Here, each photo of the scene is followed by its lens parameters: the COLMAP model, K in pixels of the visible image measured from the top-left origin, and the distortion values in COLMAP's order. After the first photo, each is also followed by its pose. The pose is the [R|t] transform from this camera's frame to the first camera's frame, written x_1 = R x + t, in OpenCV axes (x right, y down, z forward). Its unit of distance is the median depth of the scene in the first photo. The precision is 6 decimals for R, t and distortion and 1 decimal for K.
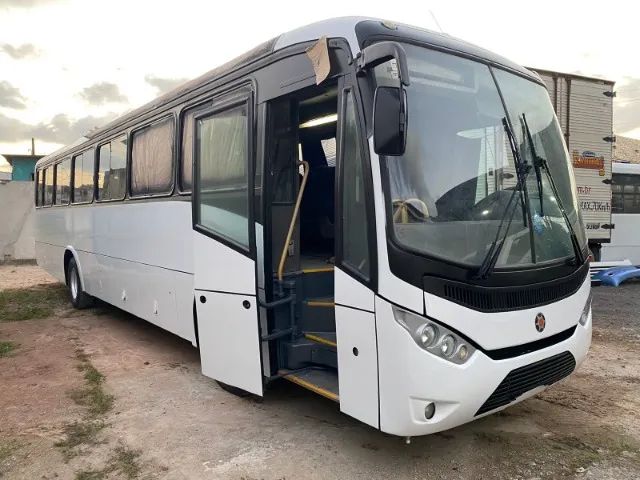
lens RADIAL K [[496.0, 0, 320.0], [0, 496.0, 240.0], [0, 0, 1]] dist [-0.001159, 0.004981]
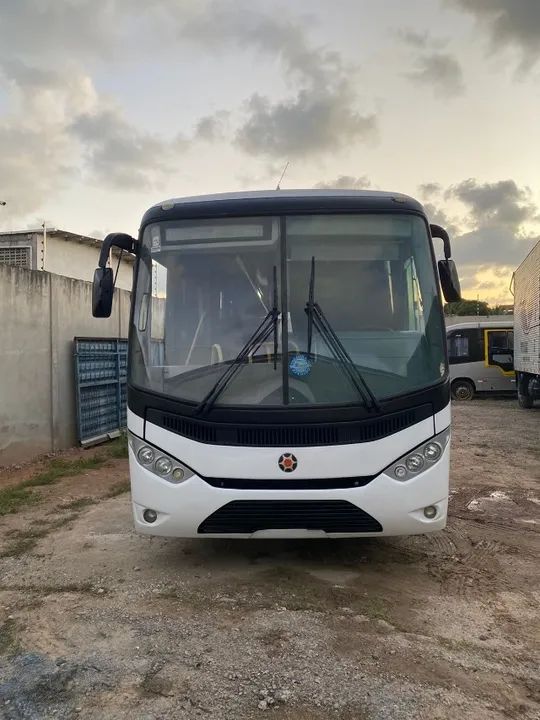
lens RADIAL K [[582.0, 0, 270.0], [0, 582.0, 360.0], [0, 0, 1]] dist [-0.006948, -0.002347]
pose [[0.745800, -0.003703, -0.666160, 1.254213], [-0.007909, 0.999865, -0.014413, -0.027351], [0.666123, 0.016018, 0.745670, 0.087203]]
